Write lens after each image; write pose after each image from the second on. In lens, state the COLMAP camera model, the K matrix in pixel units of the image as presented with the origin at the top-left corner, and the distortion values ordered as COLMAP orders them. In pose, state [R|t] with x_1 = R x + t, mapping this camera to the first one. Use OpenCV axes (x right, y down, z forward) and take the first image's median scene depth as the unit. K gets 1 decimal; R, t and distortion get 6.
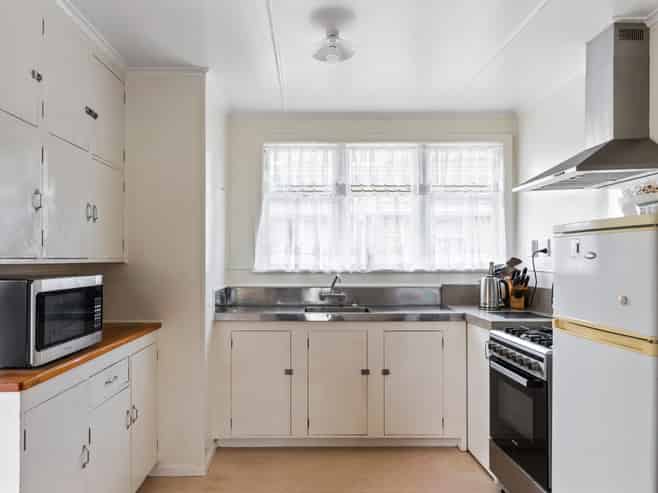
lens RADIAL K [[470.1, 0, 329.0], [0, 470.1, 246.5], [0, 0, 1]] dist [-0.000517, 0.003128]
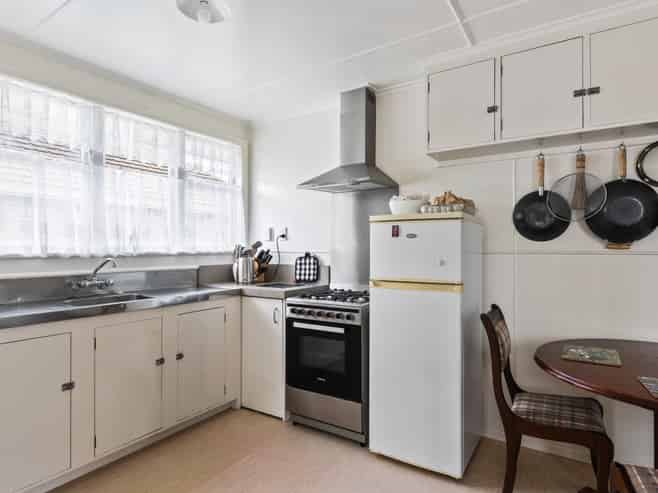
lens RADIAL K [[385.4, 0, 329.0], [0, 385.4, 246.5], [0, 0, 1]] dist [-0.005159, -0.000366]
pose [[0.539586, 0.003733, 0.841922, -0.365345], [-0.017836, 0.999816, 0.006997, 0.026987], [-0.841741, -0.018792, 0.539554, 0.297636]]
